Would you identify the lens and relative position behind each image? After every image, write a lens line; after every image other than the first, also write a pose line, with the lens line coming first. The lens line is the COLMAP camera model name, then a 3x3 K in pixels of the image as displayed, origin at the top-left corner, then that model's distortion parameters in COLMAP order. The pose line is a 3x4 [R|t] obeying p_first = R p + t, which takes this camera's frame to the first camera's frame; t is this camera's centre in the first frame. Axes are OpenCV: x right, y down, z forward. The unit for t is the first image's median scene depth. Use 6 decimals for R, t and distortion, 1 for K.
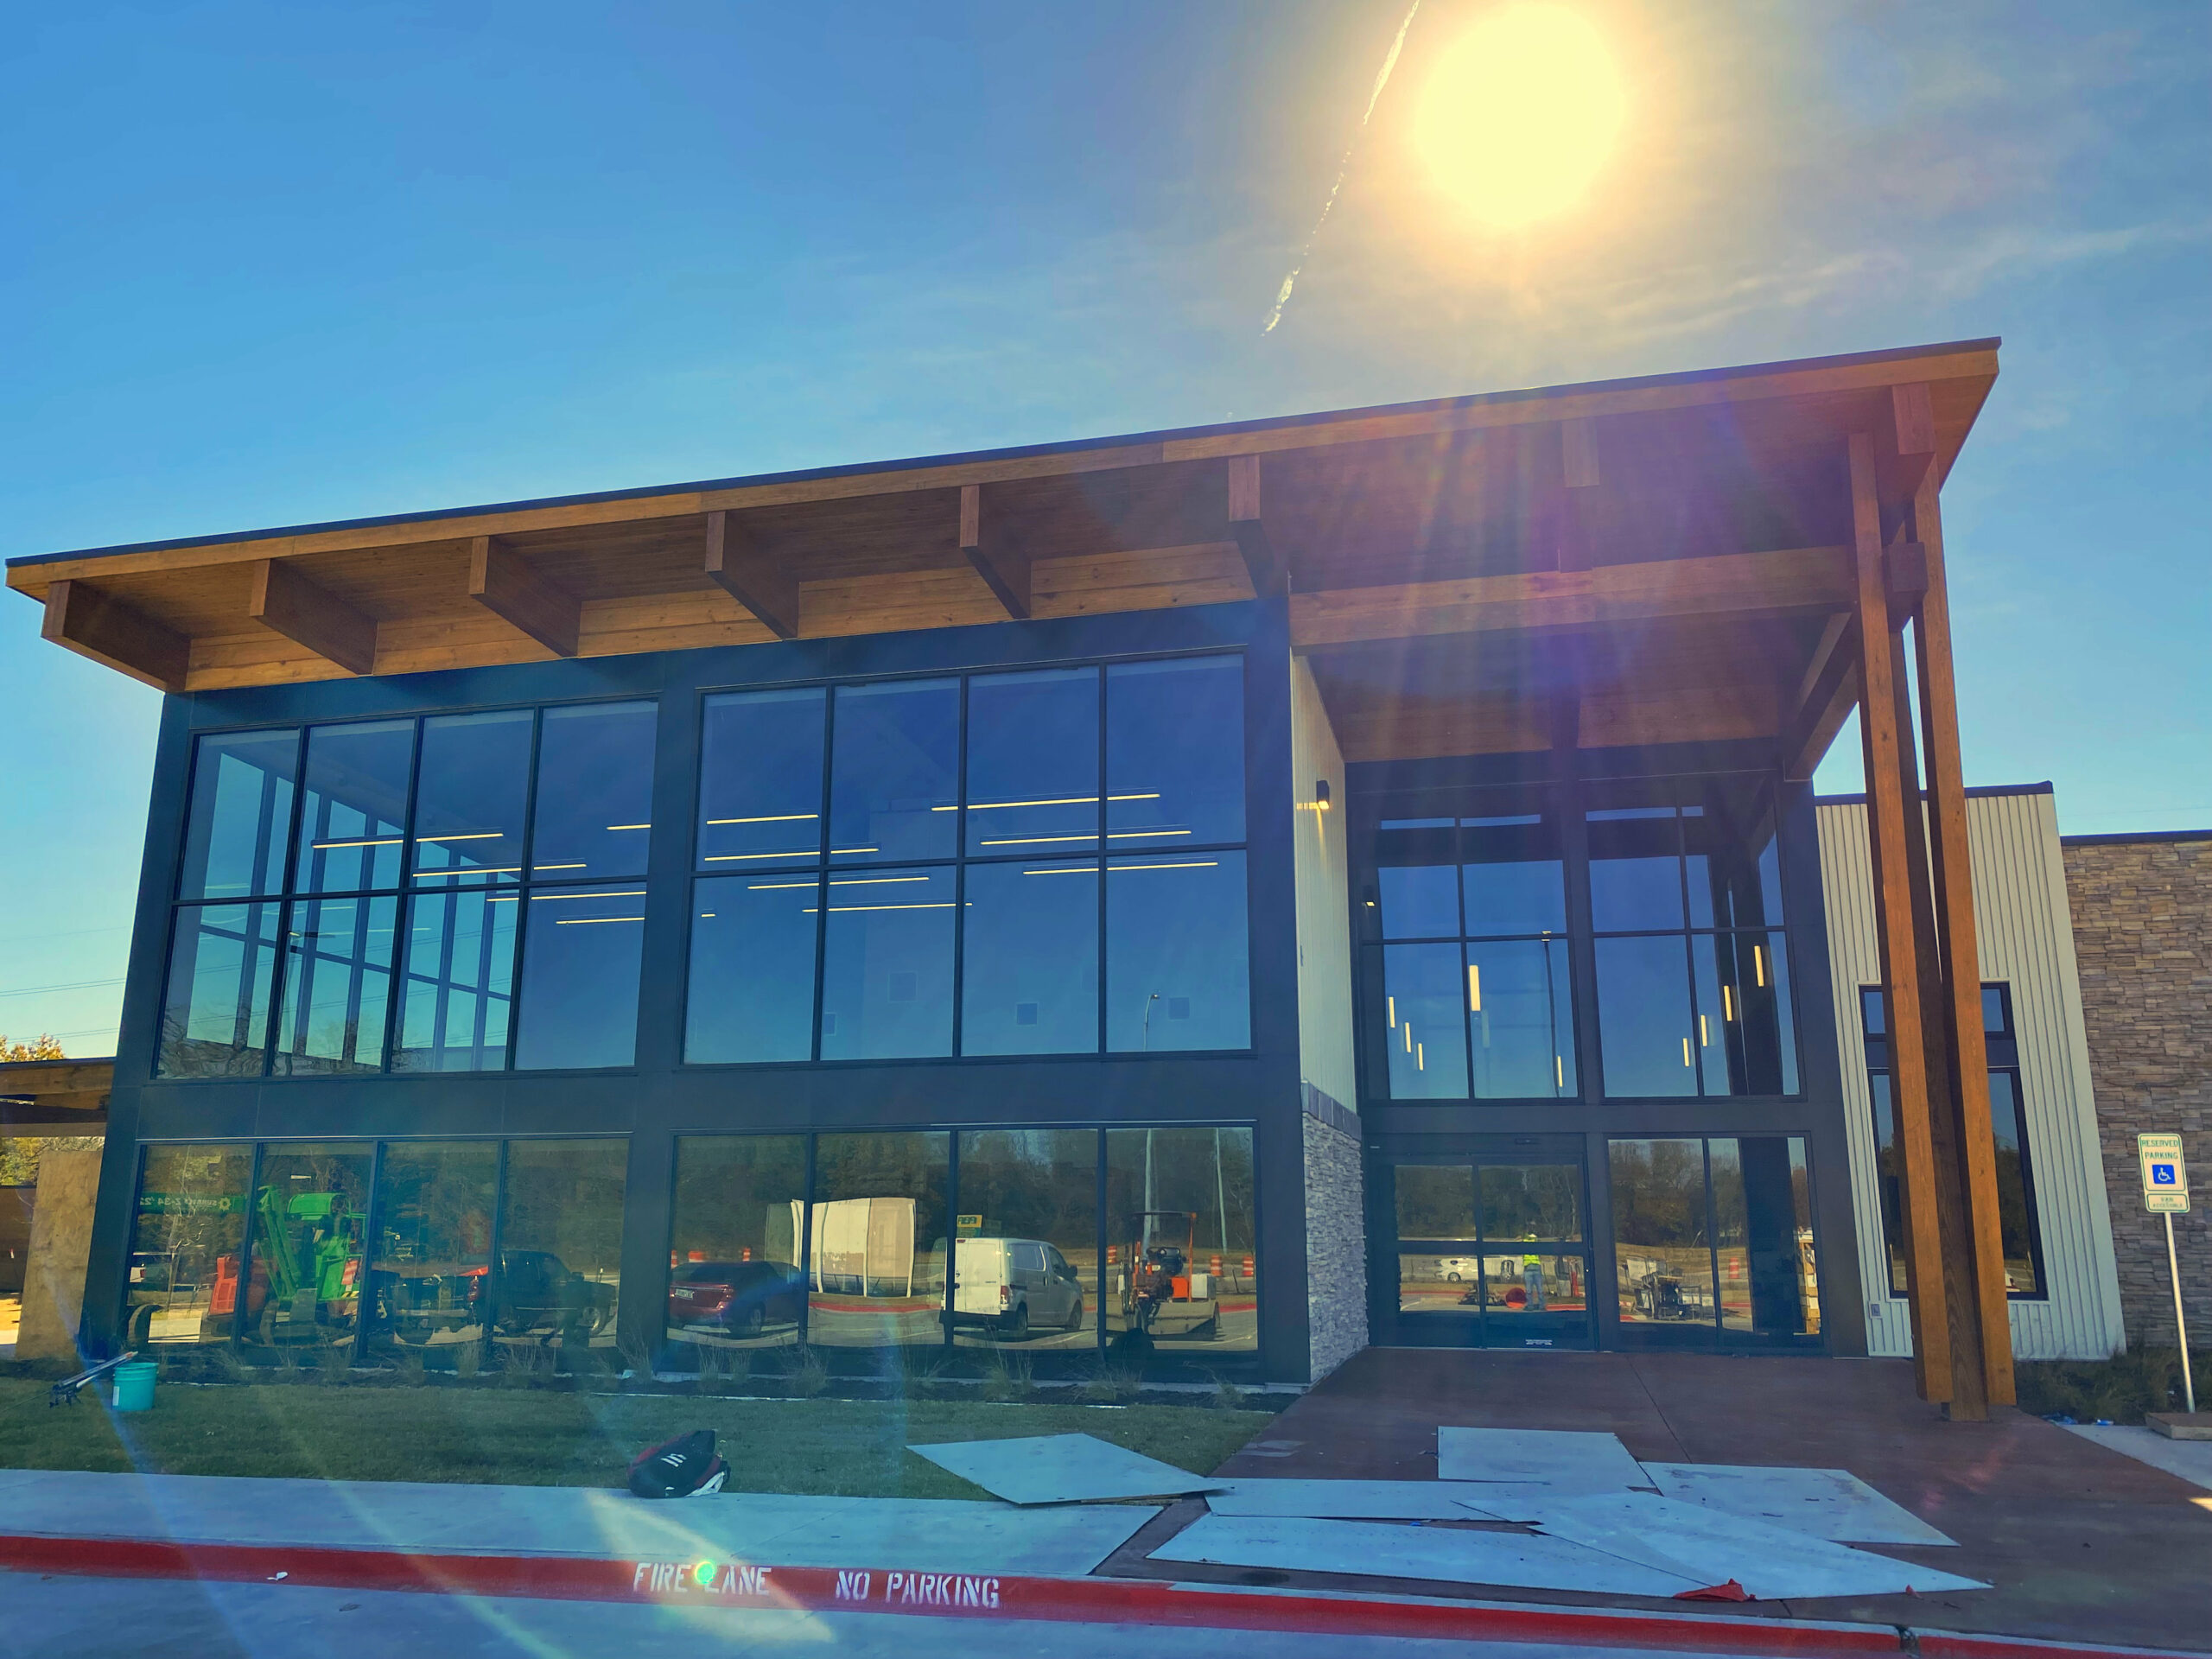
lens RADIAL K [[1700.3, 0, 1102.8], [0, 1700.3, 835.2], [0, 0, 1]] dist [0.046689, -0.056046]
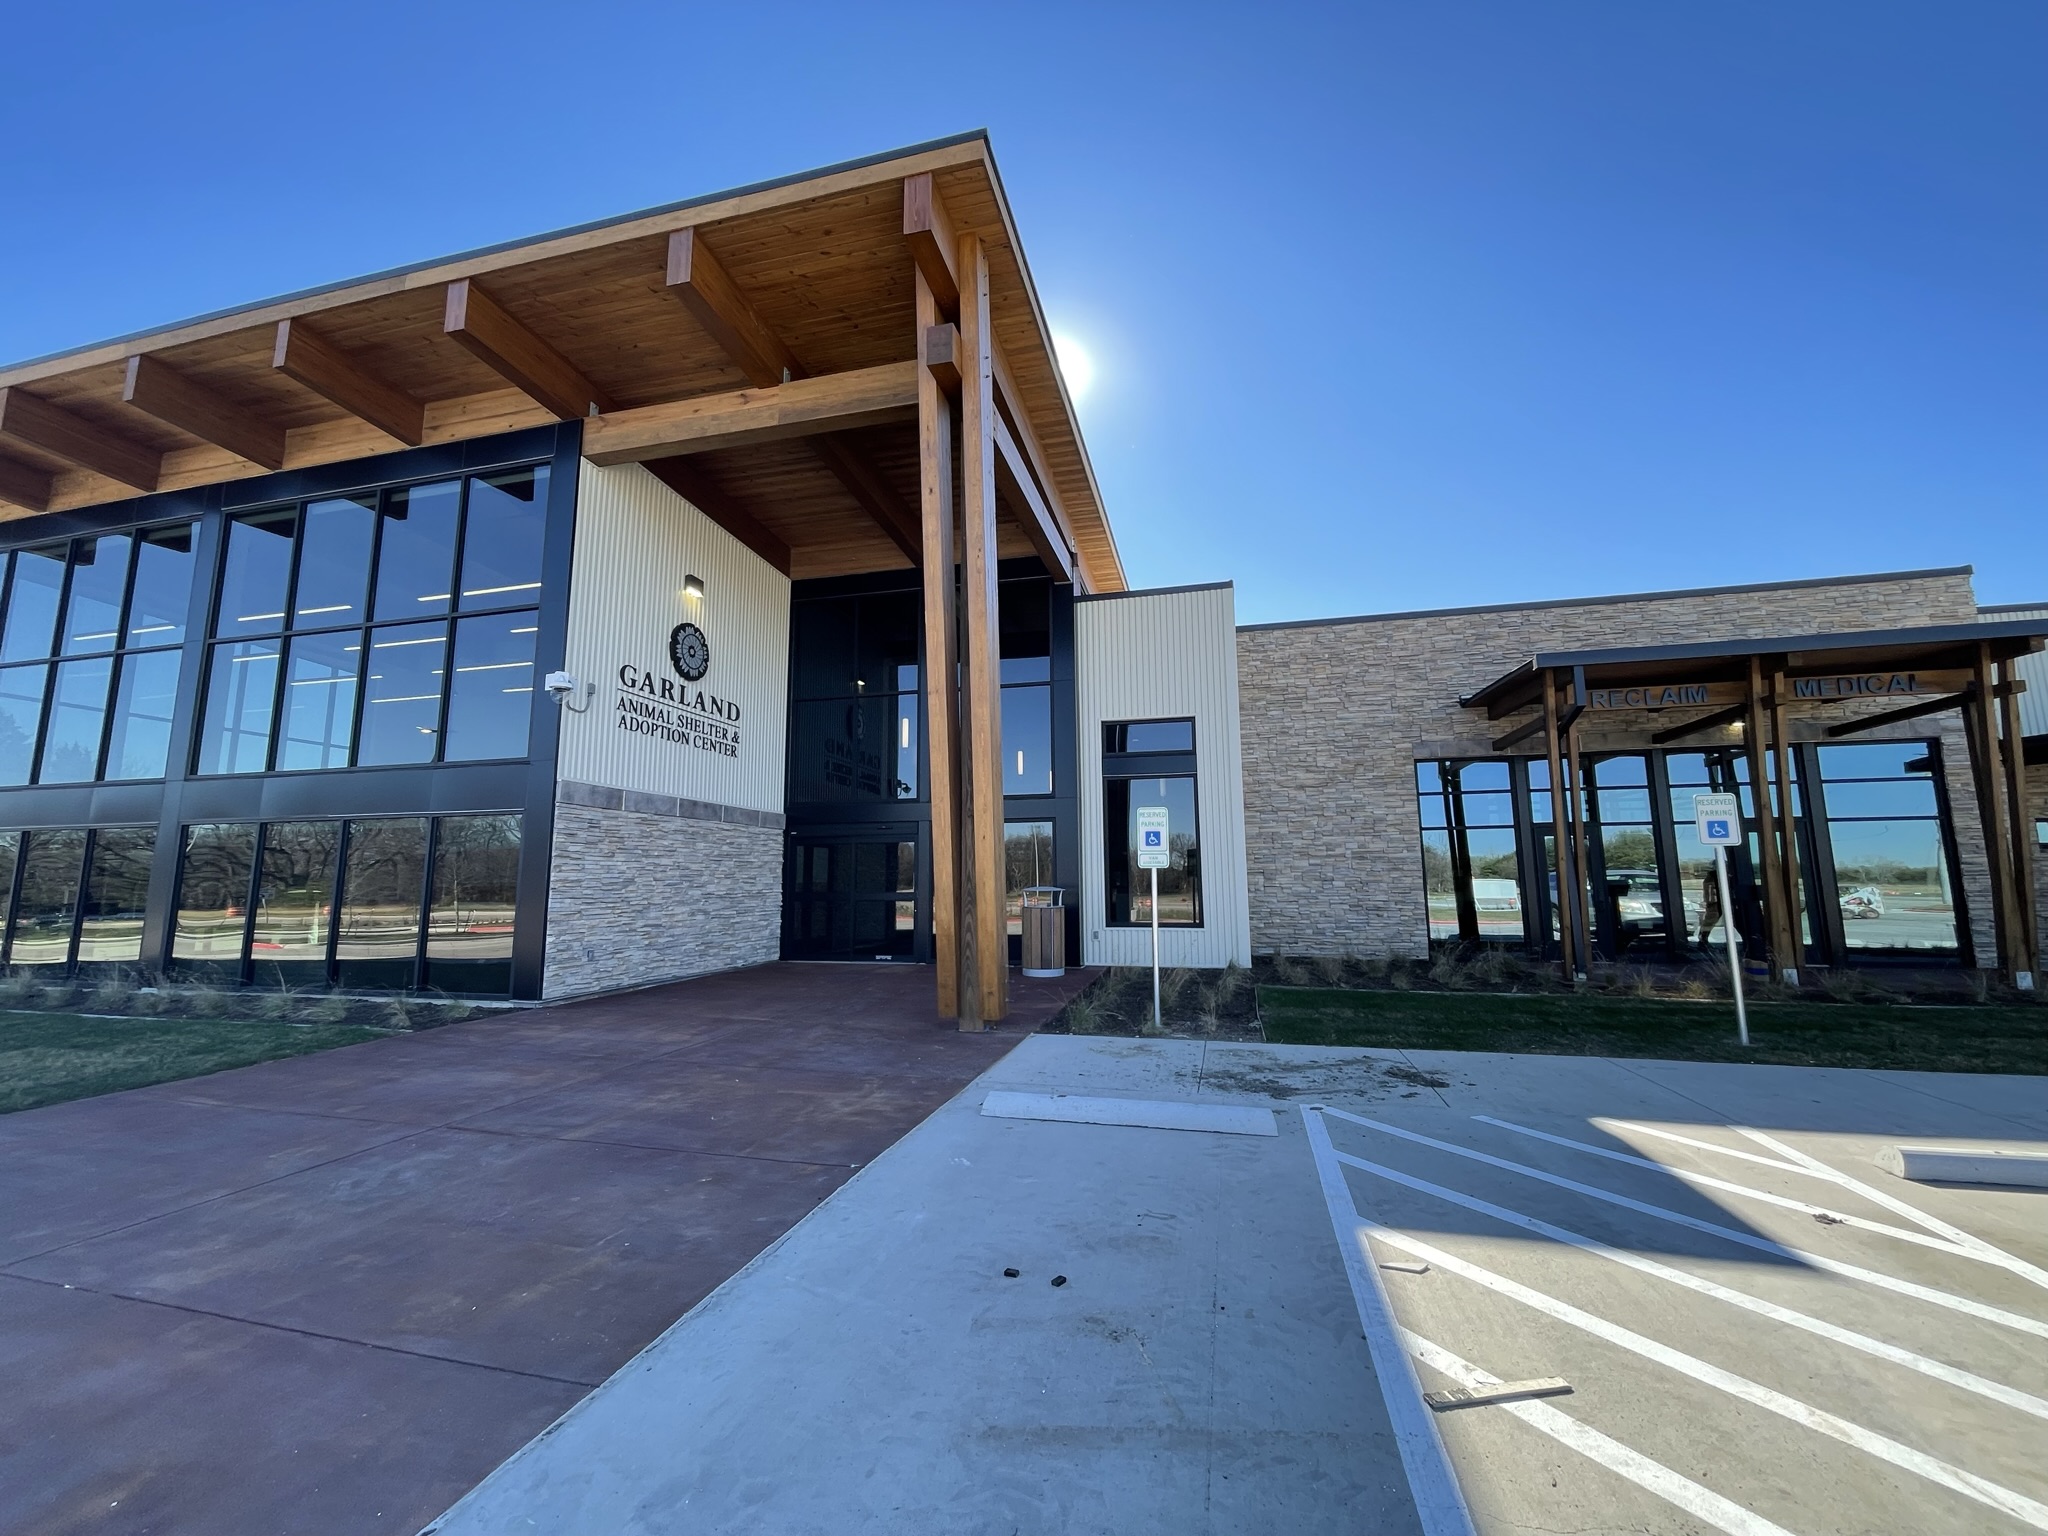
lens RADIAL K [[832.5, 0, 1016.7], [0, 832.5, 764.4], [0, 0, 1]] dist [-0.000287, 0.000073]
pose [[0.999866, -0.010081, -0.012869, 0.404218], [0.011130, 0.996384, 0.084238, 0.068517], [0.011973, -0.084370, 0.996363, 0.296911]]
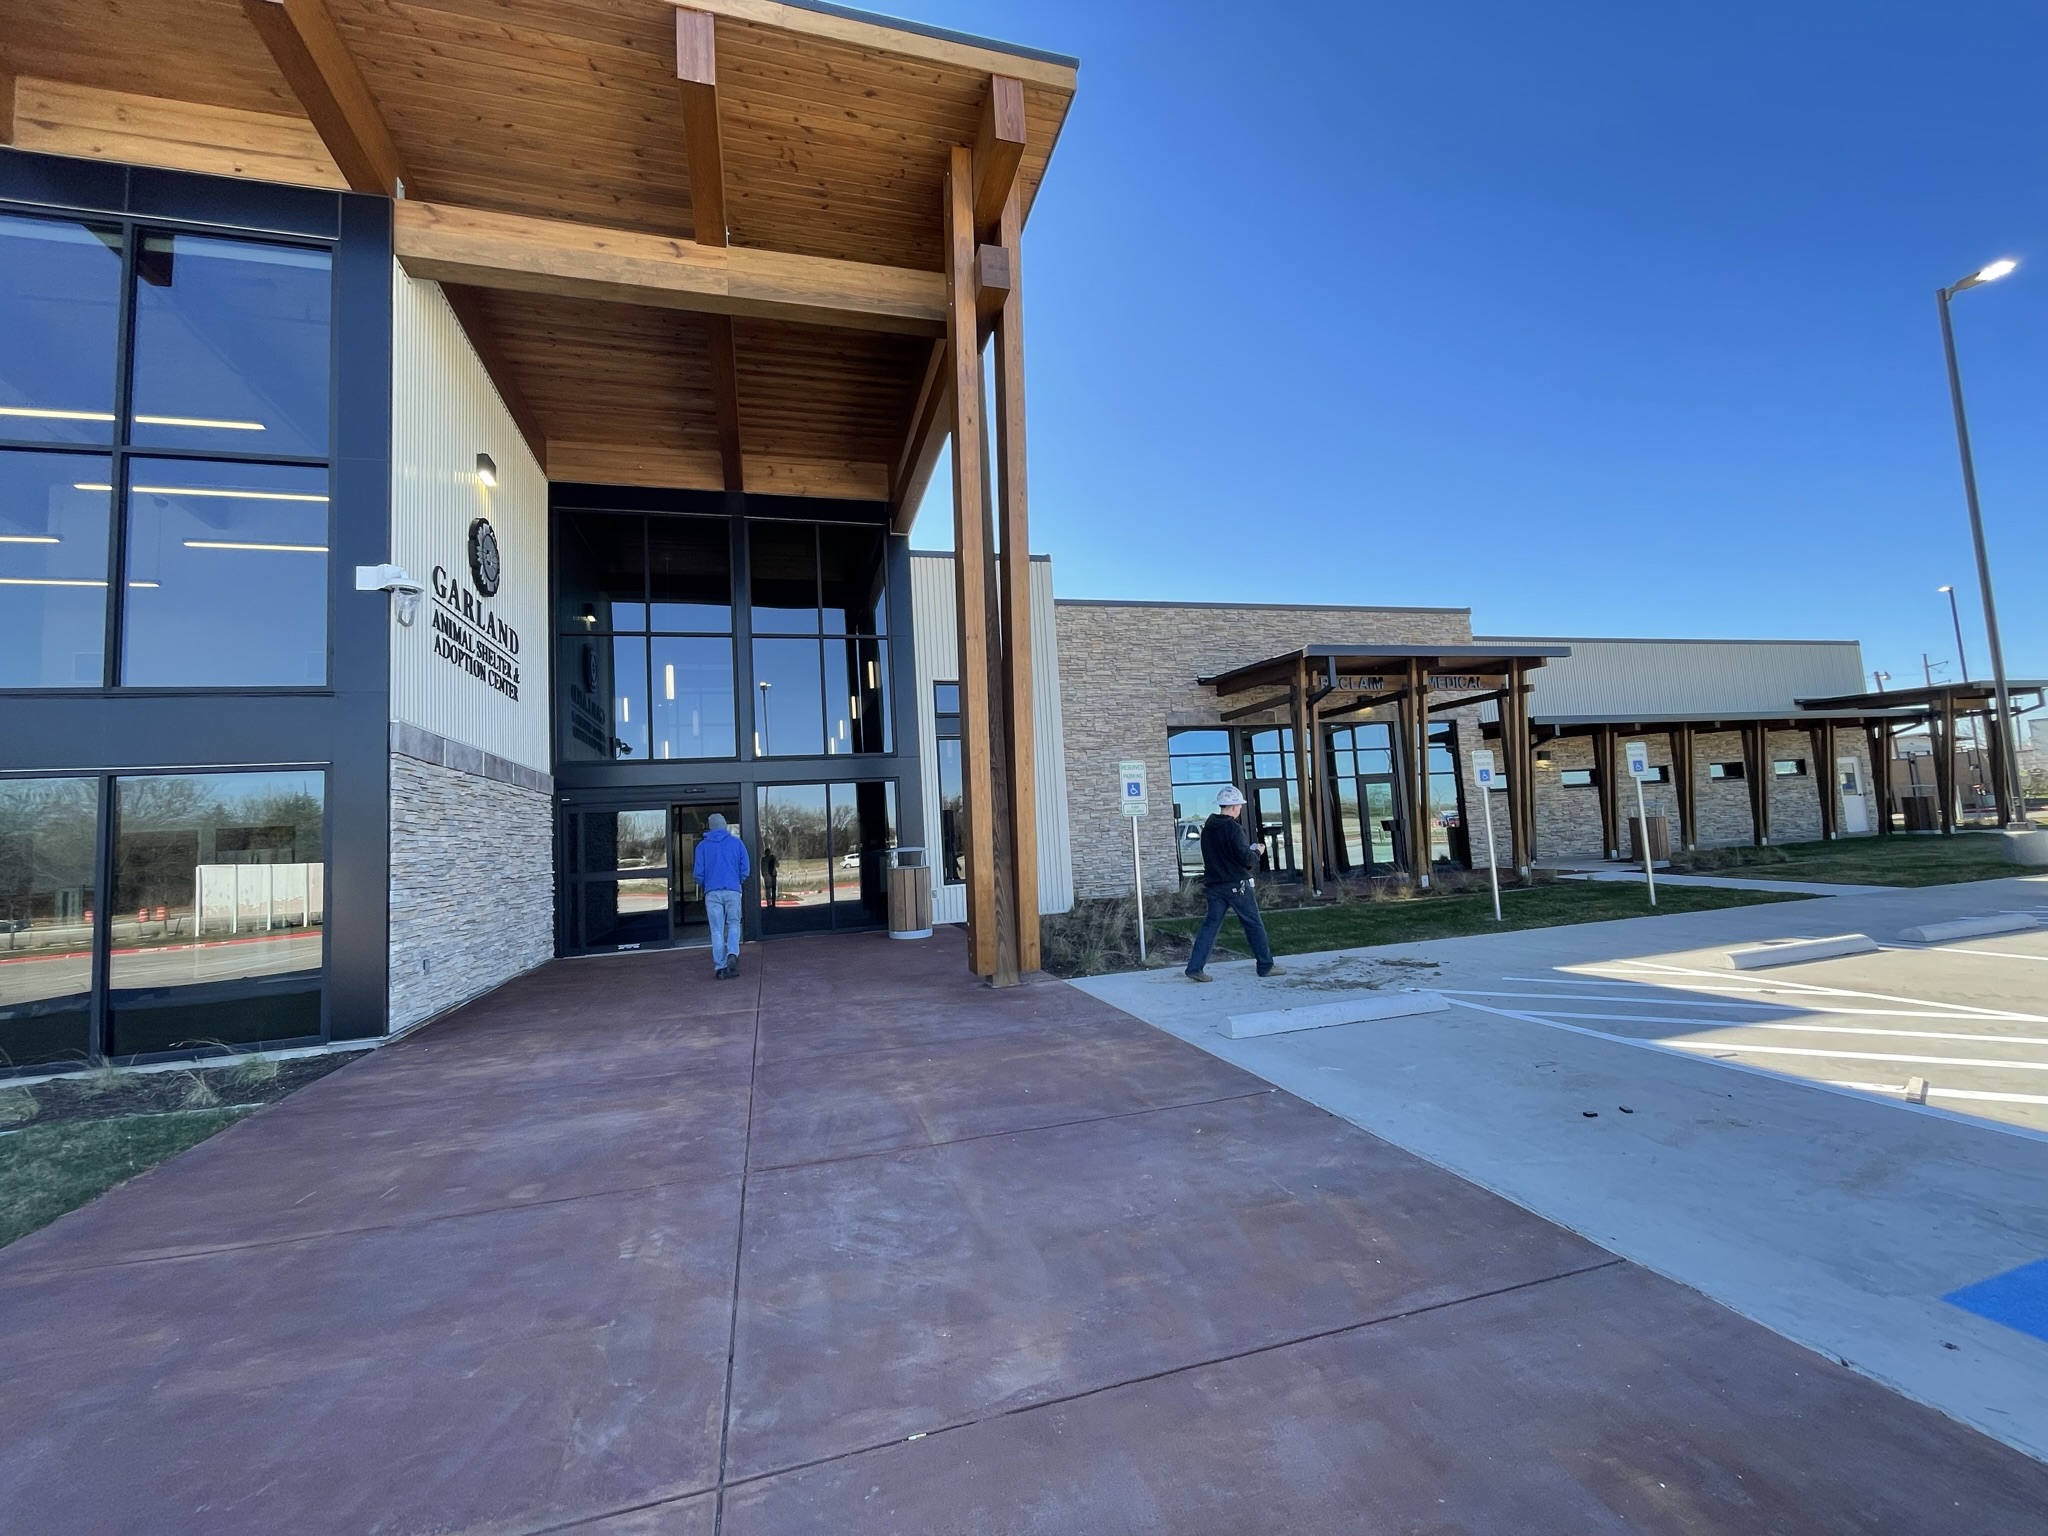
lens RADIAL K [[829.5, 0, 1016.8], [0, 829.5, 765.6], [0, 0, 1]] dist [-0.001237, 0.000372]
pose [[0.864493, -0.009112, 0.502562, 0.154091], [-0.052863, 0.992643, 0.108931, 0.085099], [-0.499857, -0.120737, 0.857651, 0.366155]]
